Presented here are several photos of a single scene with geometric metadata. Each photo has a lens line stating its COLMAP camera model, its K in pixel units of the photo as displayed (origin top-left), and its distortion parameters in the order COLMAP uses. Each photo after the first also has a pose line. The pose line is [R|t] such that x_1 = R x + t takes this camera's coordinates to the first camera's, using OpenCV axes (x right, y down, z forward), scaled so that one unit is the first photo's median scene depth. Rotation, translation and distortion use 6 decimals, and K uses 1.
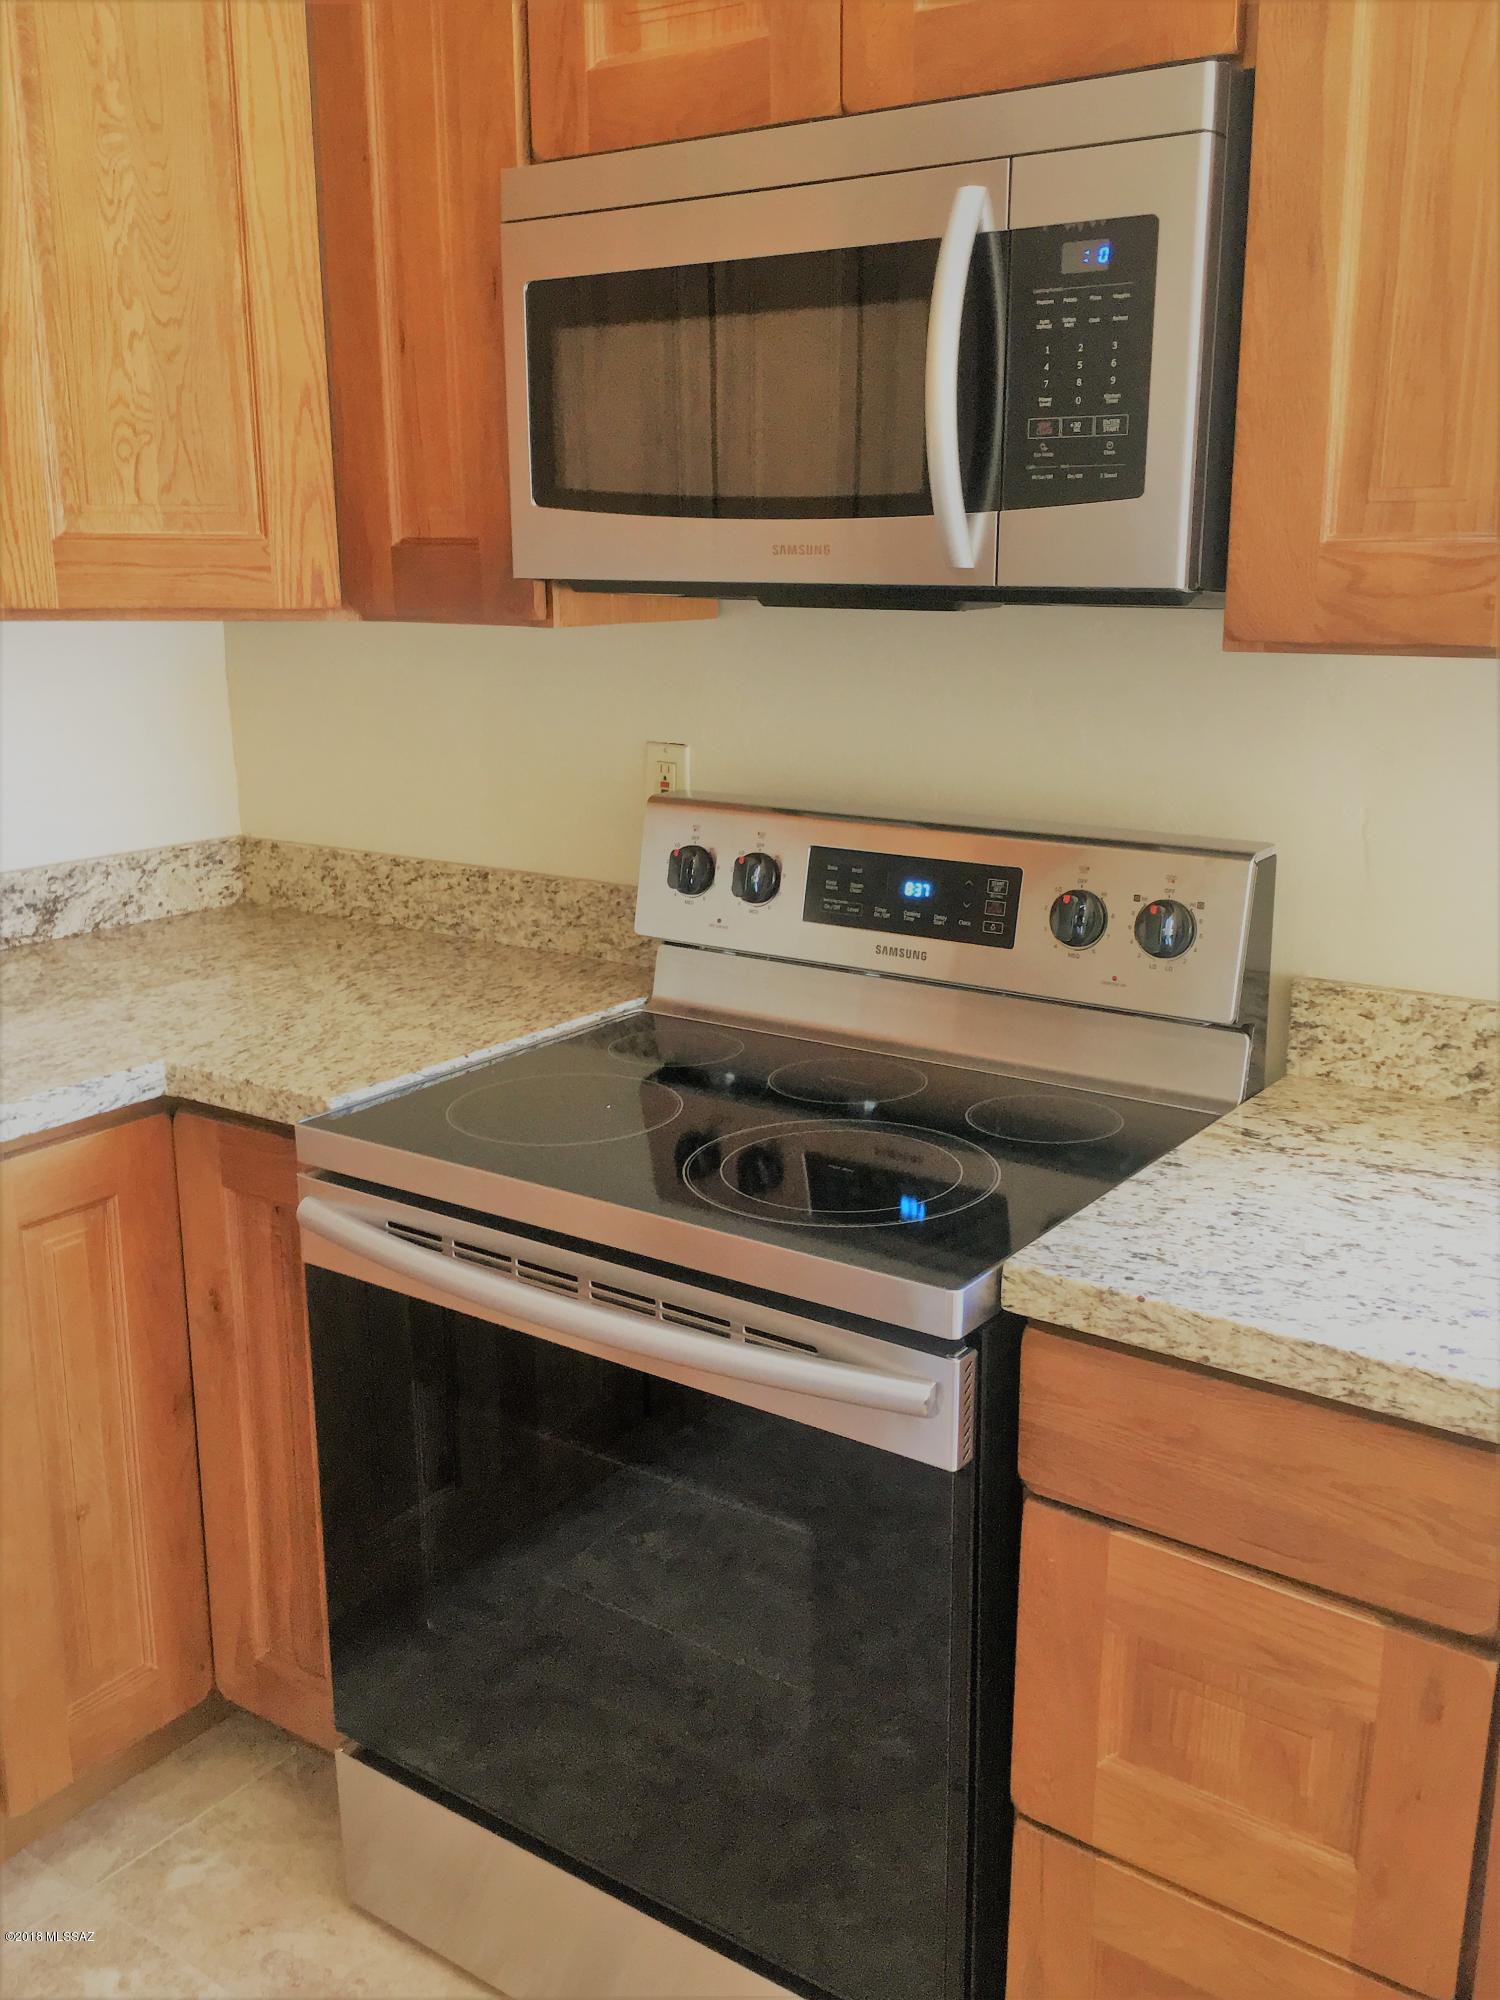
lens RADIAL K [[1857.9, 0, 750.0], [0, 1857.9, 1000.0], [0, 0, 1]] dist [0.004110, 0.002286]
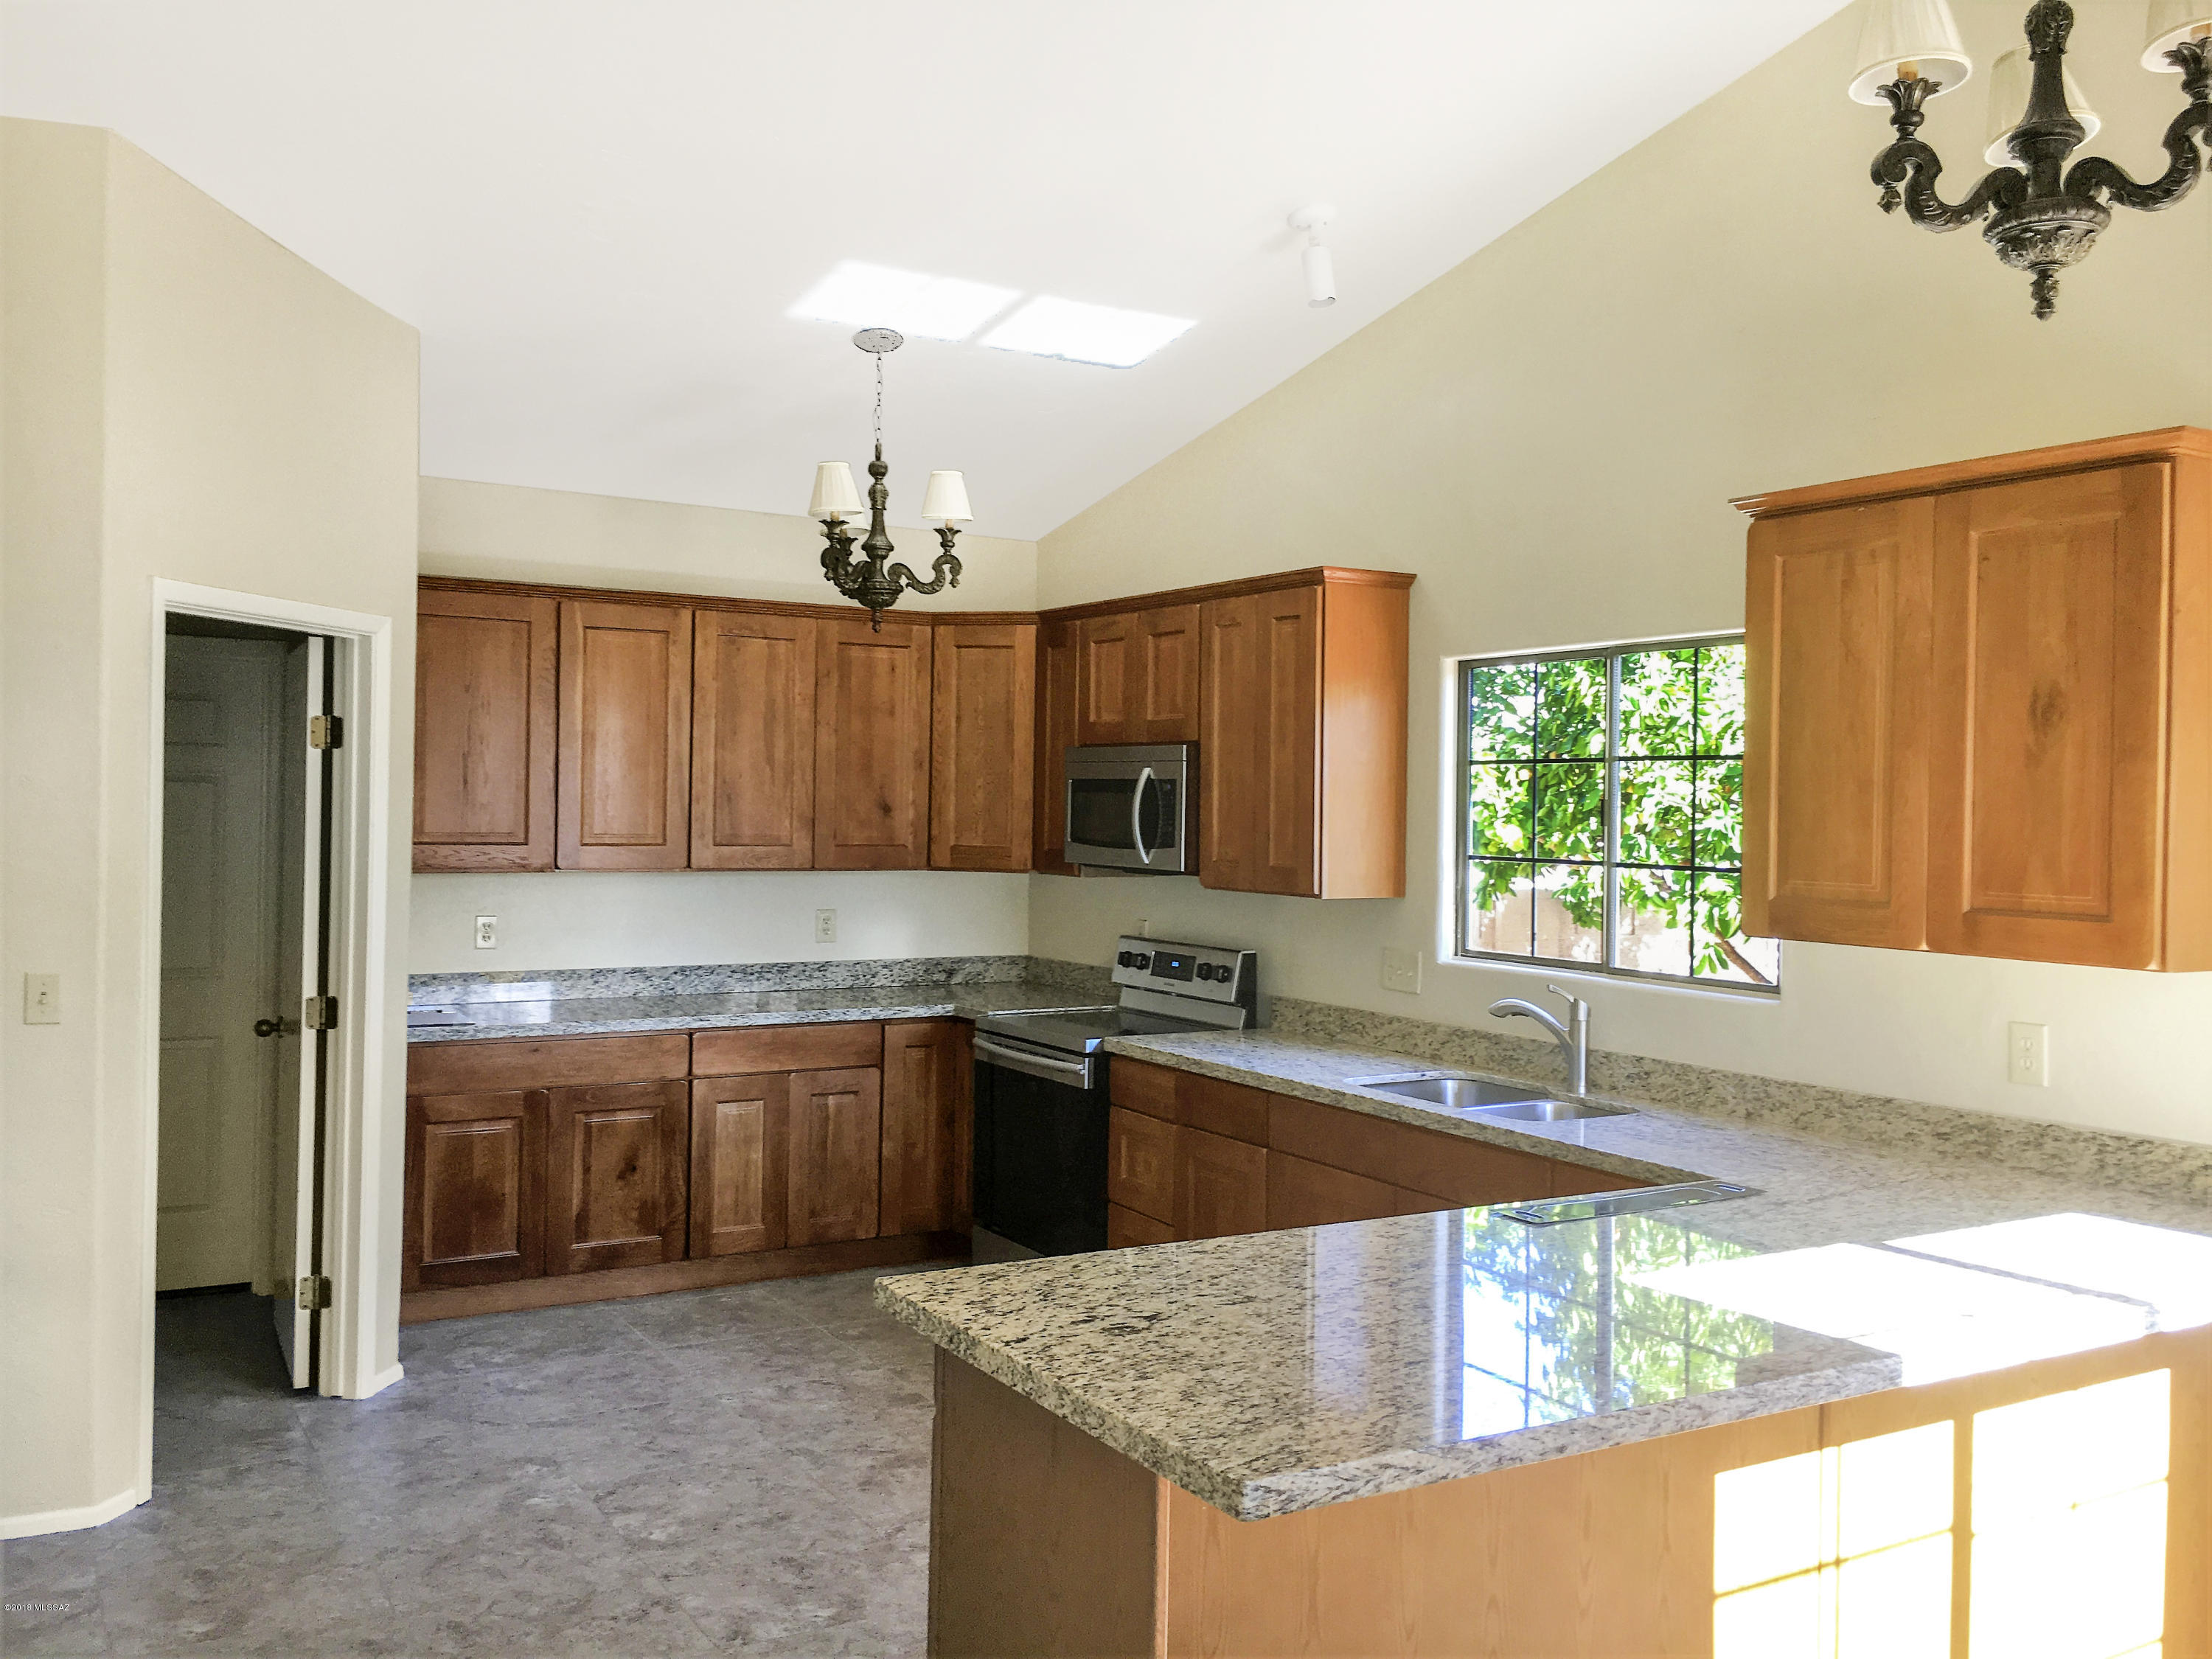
lens RADIAL K [[1879.9, 0, 1106.0], [0, 1879.9, 829.5], [0, 0, 1]] dist [-0.004146, -0.001957]
pose [[0.917305, 0.026928, -0.397274, 1.226923], [-0.119748, 0.970180, -0.210739, 0.398605], [0.379752, 0.240884, 0.893176, -1.909037]]
